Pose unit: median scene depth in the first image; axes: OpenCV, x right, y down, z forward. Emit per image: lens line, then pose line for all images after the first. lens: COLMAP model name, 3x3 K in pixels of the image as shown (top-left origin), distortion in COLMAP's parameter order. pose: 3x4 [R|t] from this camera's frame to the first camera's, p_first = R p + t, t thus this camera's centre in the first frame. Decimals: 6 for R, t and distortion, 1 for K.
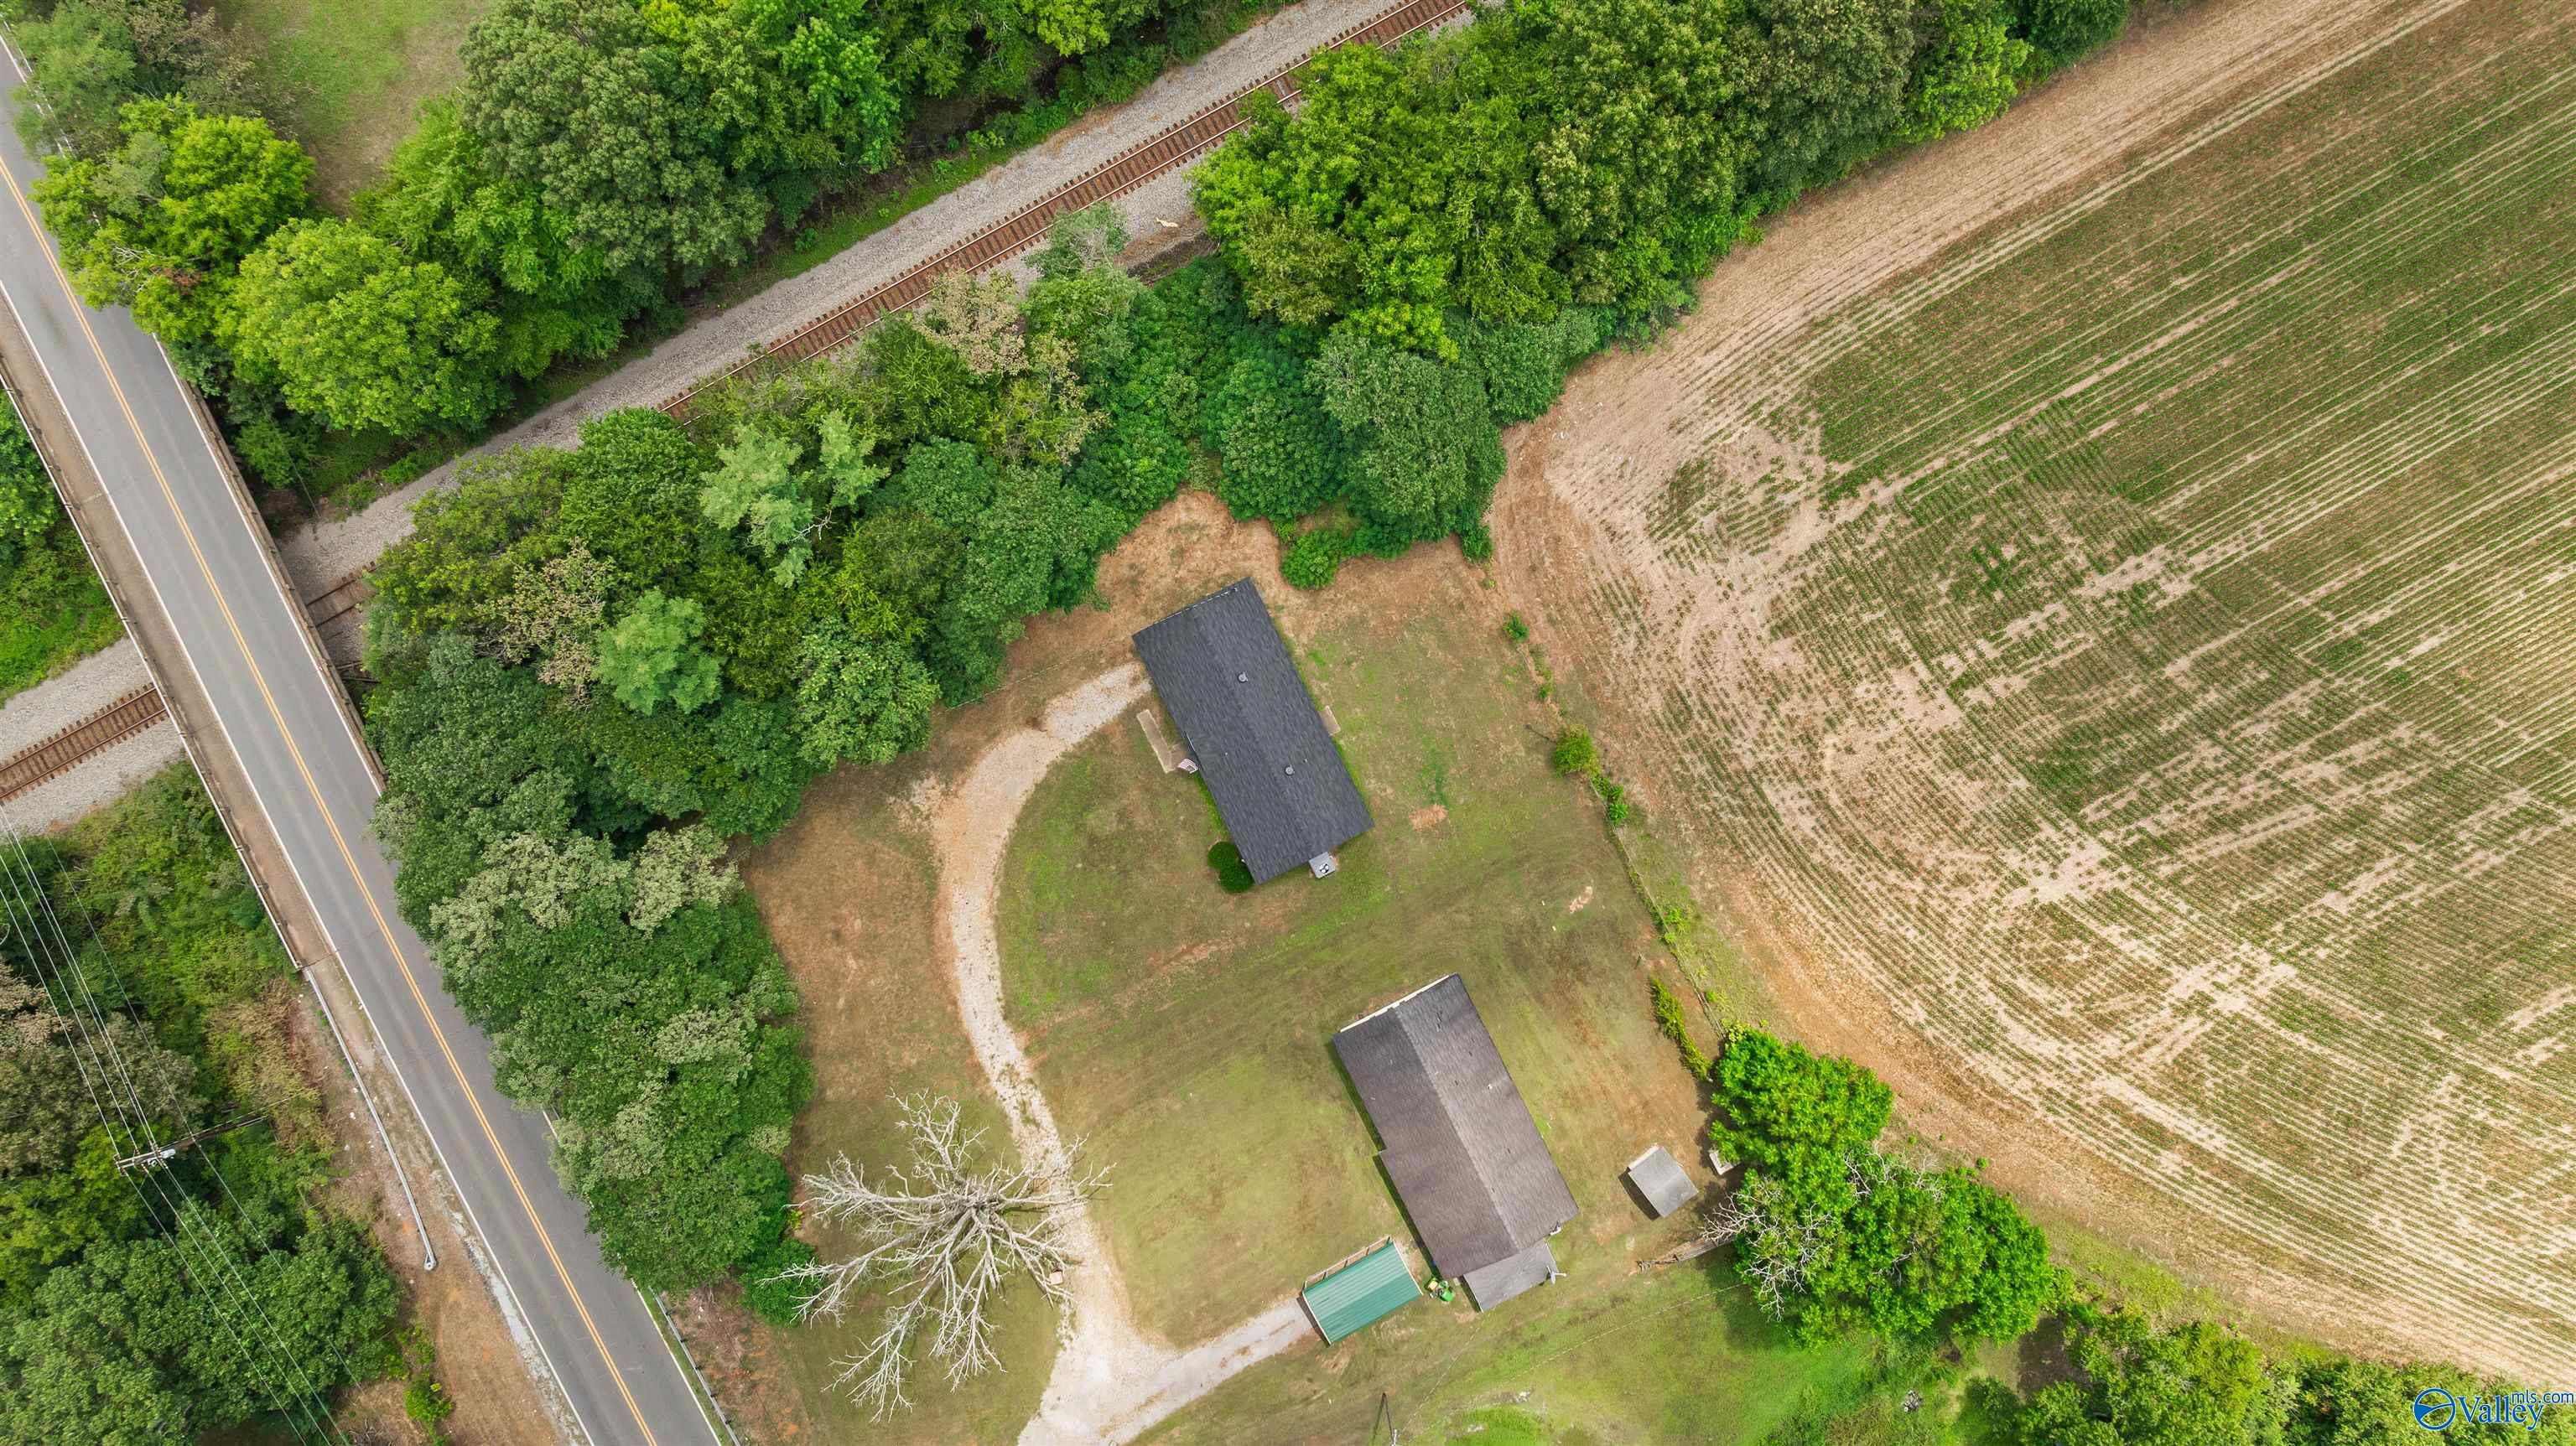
lens RADIAL K [[1793.1, 0, 1303.7], [0, 1793.1, 716.5], [0, 0, 1]] dist [-0.020034, -0.001125]
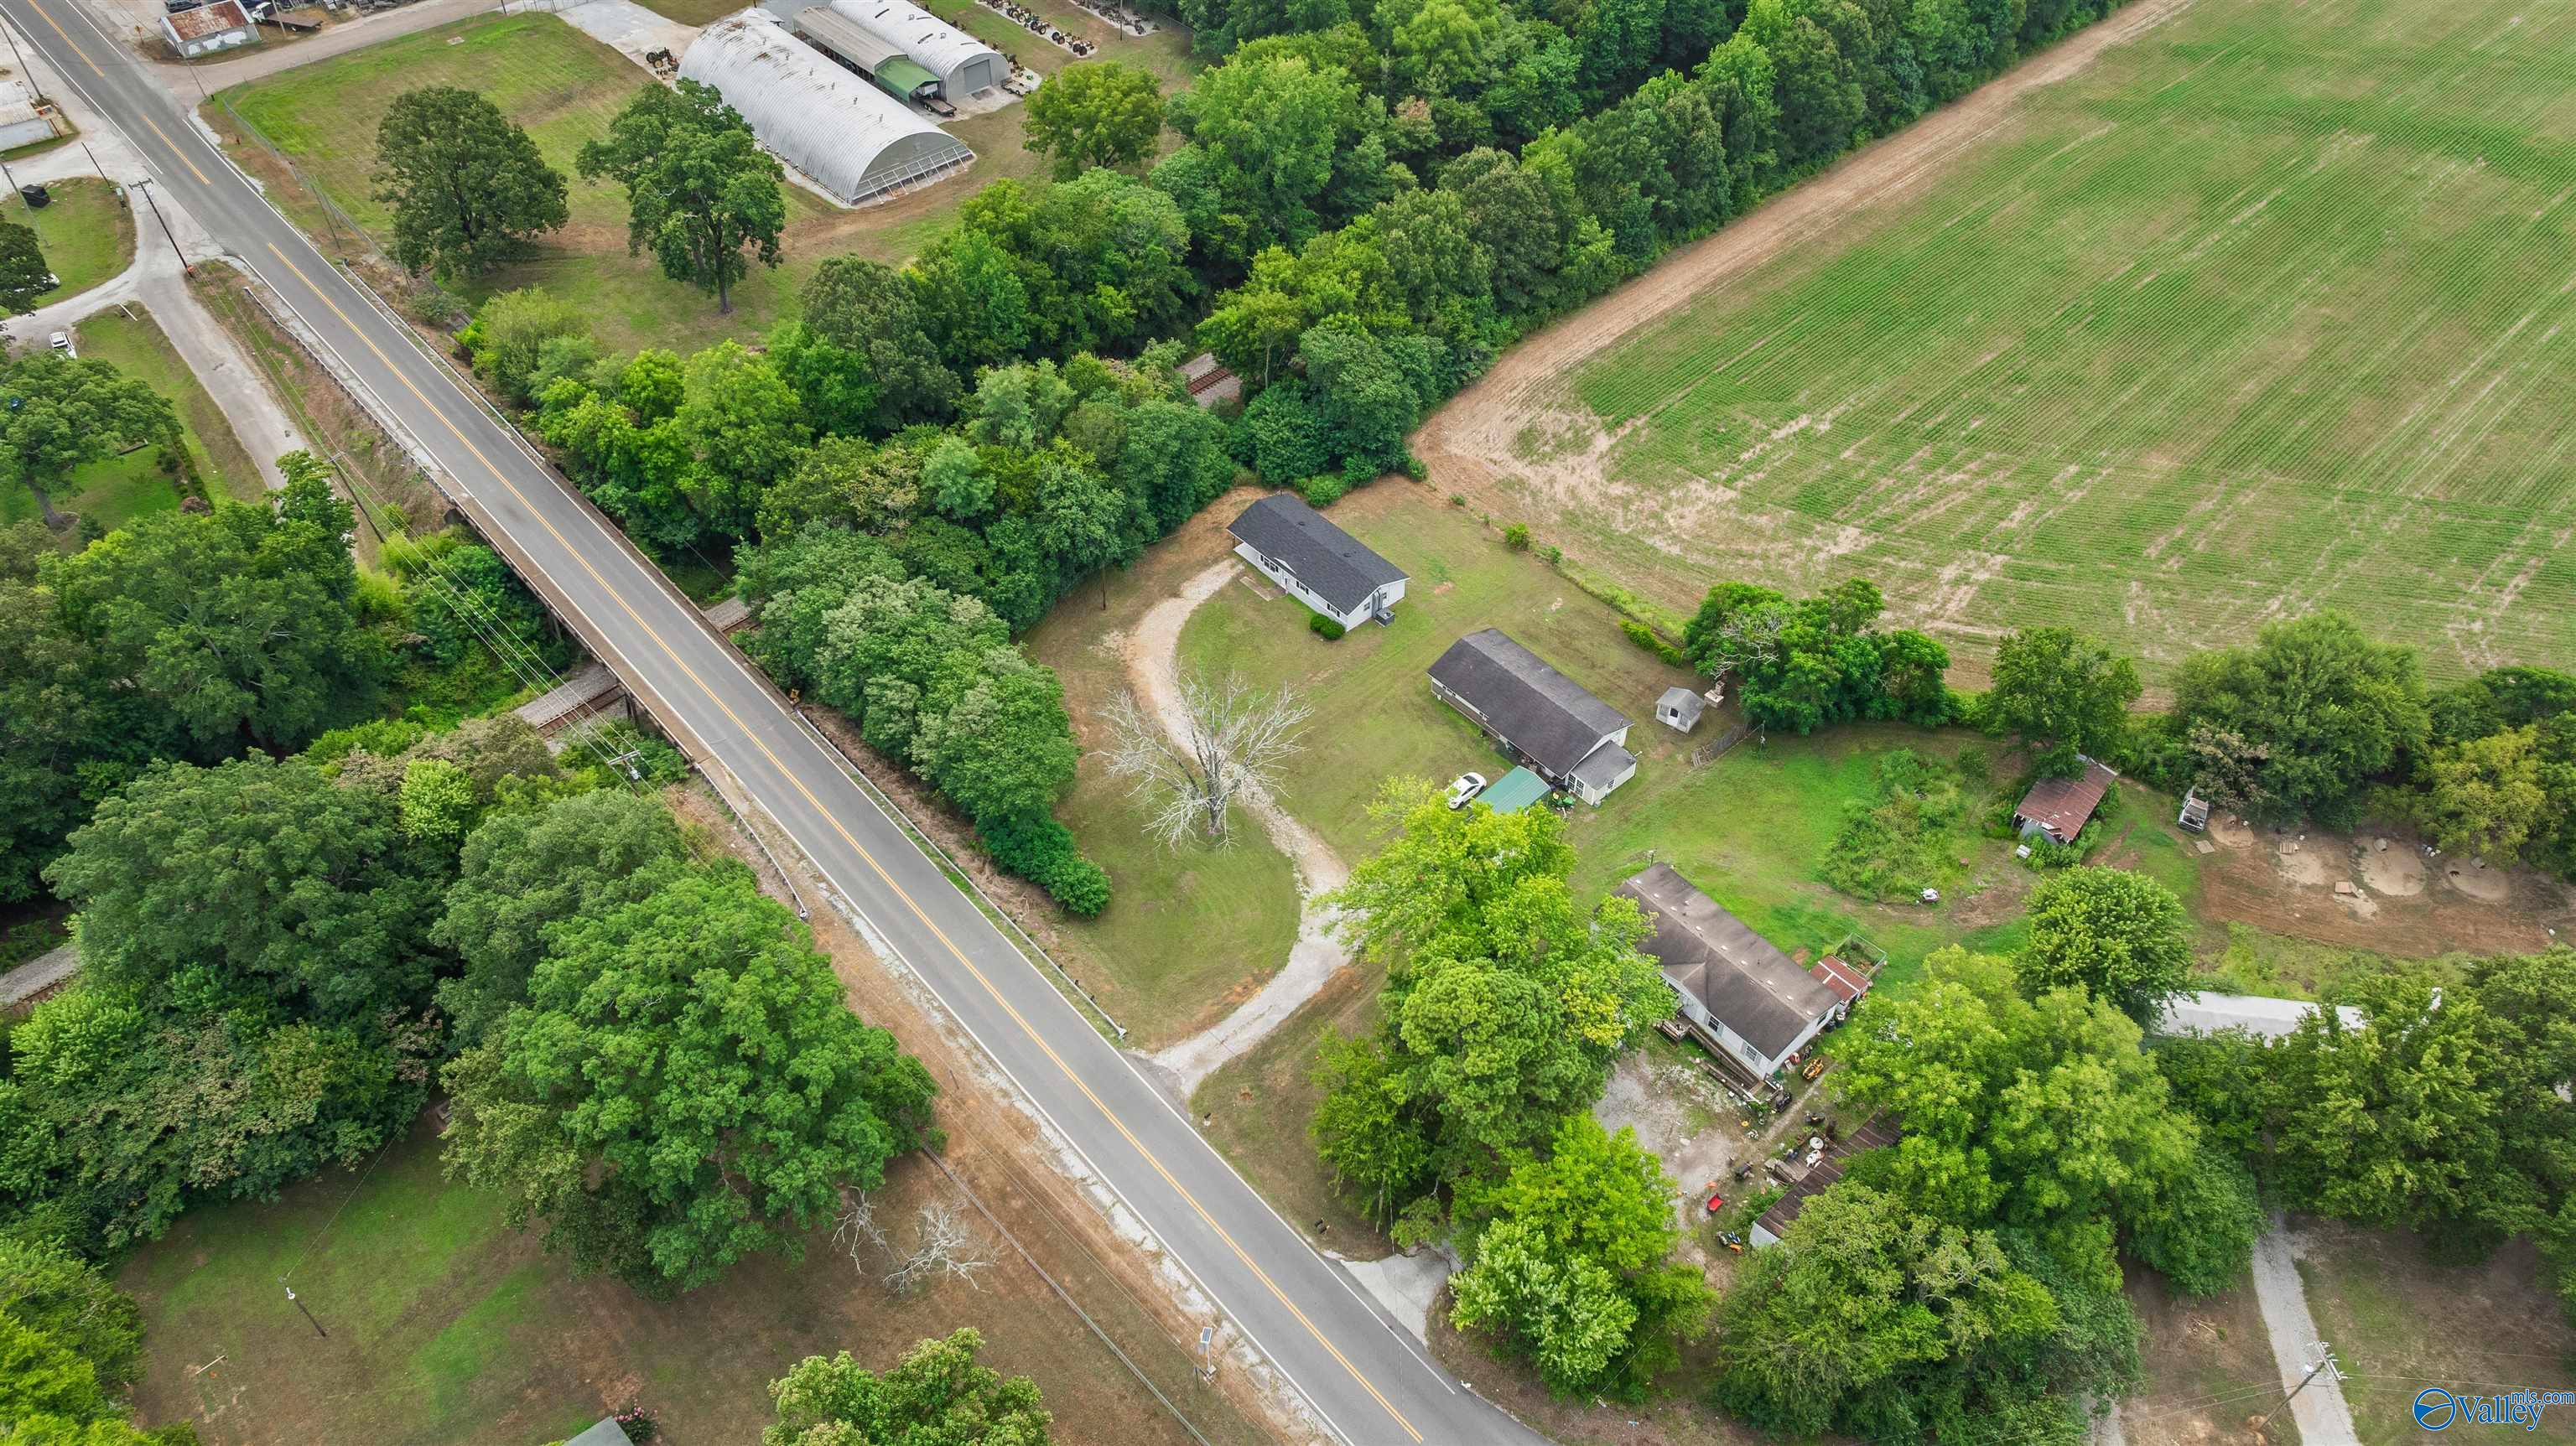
lens RADIAL K [[1793.1, 0, 1303.7], [0, 1793.1, 716.5], [0, 0, 1]] dist [-0.020034, -0.001125]
pose [[0.964179, -0.187028, 0.188095, -0.348393], [0.265234, 0.688299, -0.675201, 1.120850], [-0.003184, 0.700903, 0.713249, -0.005419]]
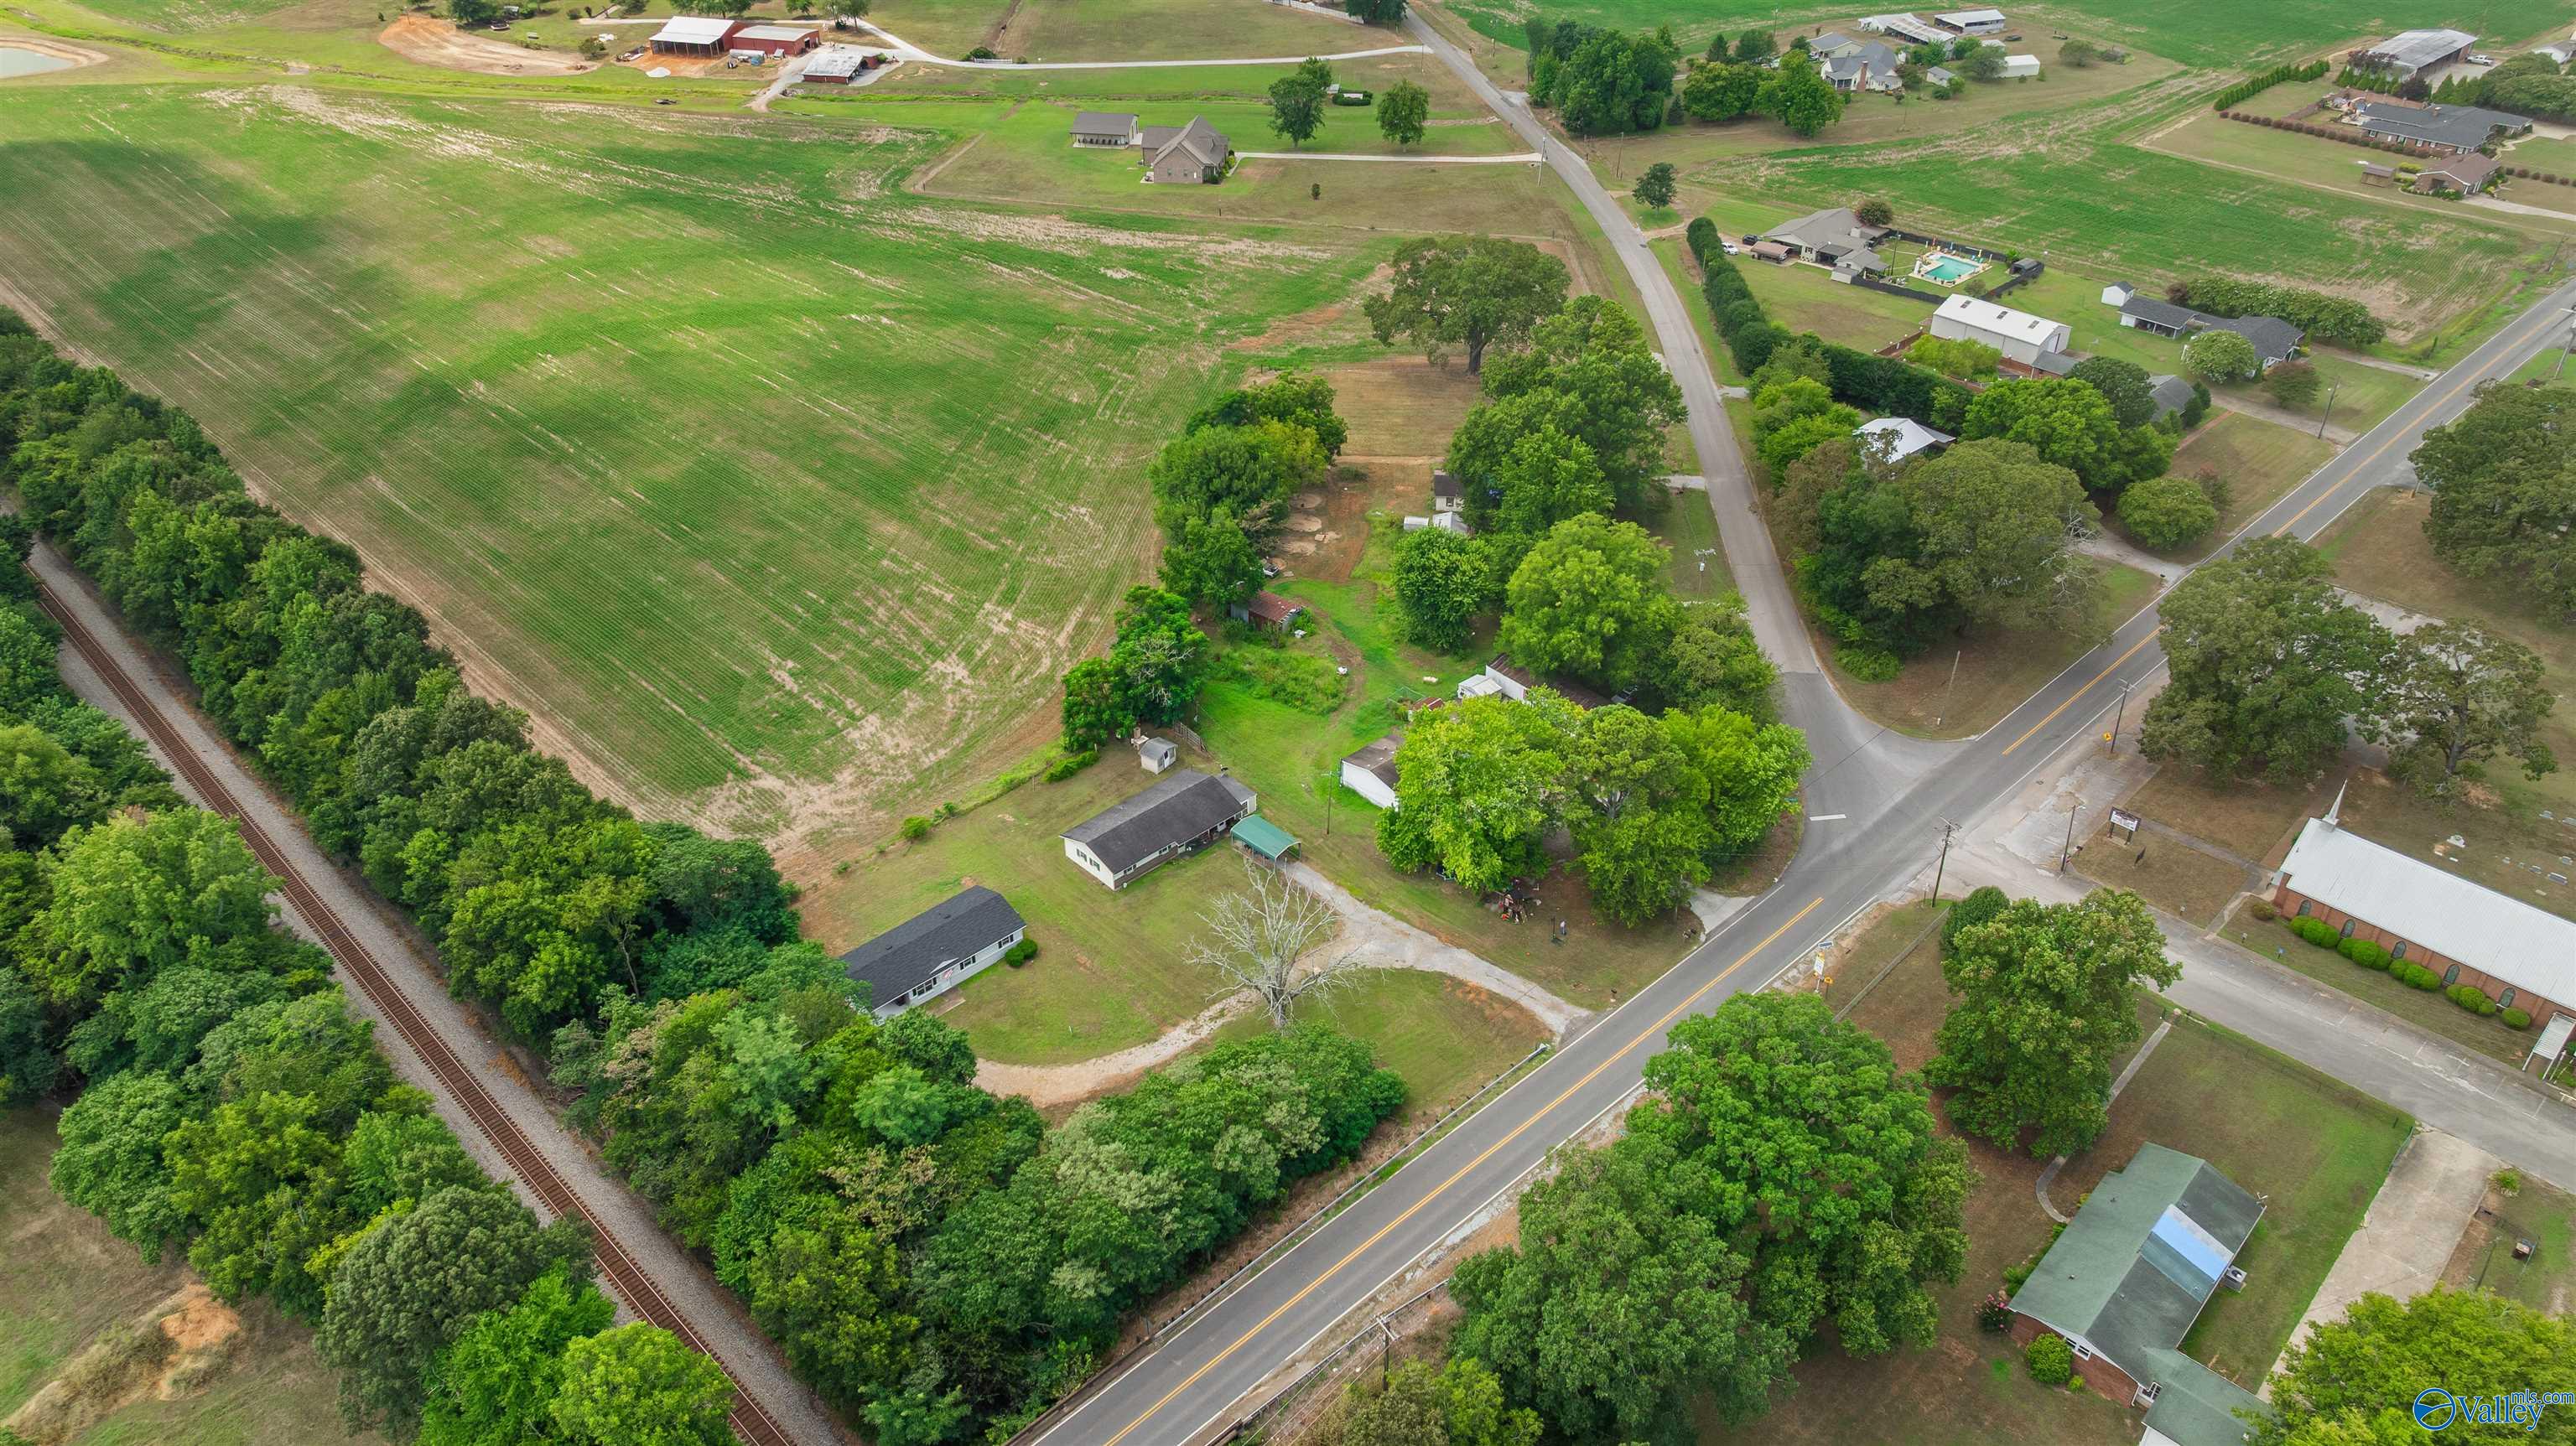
lens RADIAL K [[1793.1, 0, 1303.7], [0, 1793.1, 716.5], [0, 0, 1]] dist [-0.020034, -0.001125]
pose [[-0.290256, -0.531471, 0.795795, -1.179689], [0.956897, -0.152487, 0.247177, -0.029359], [-0.010020, 0.833238, 0.552823, 0.010181]]
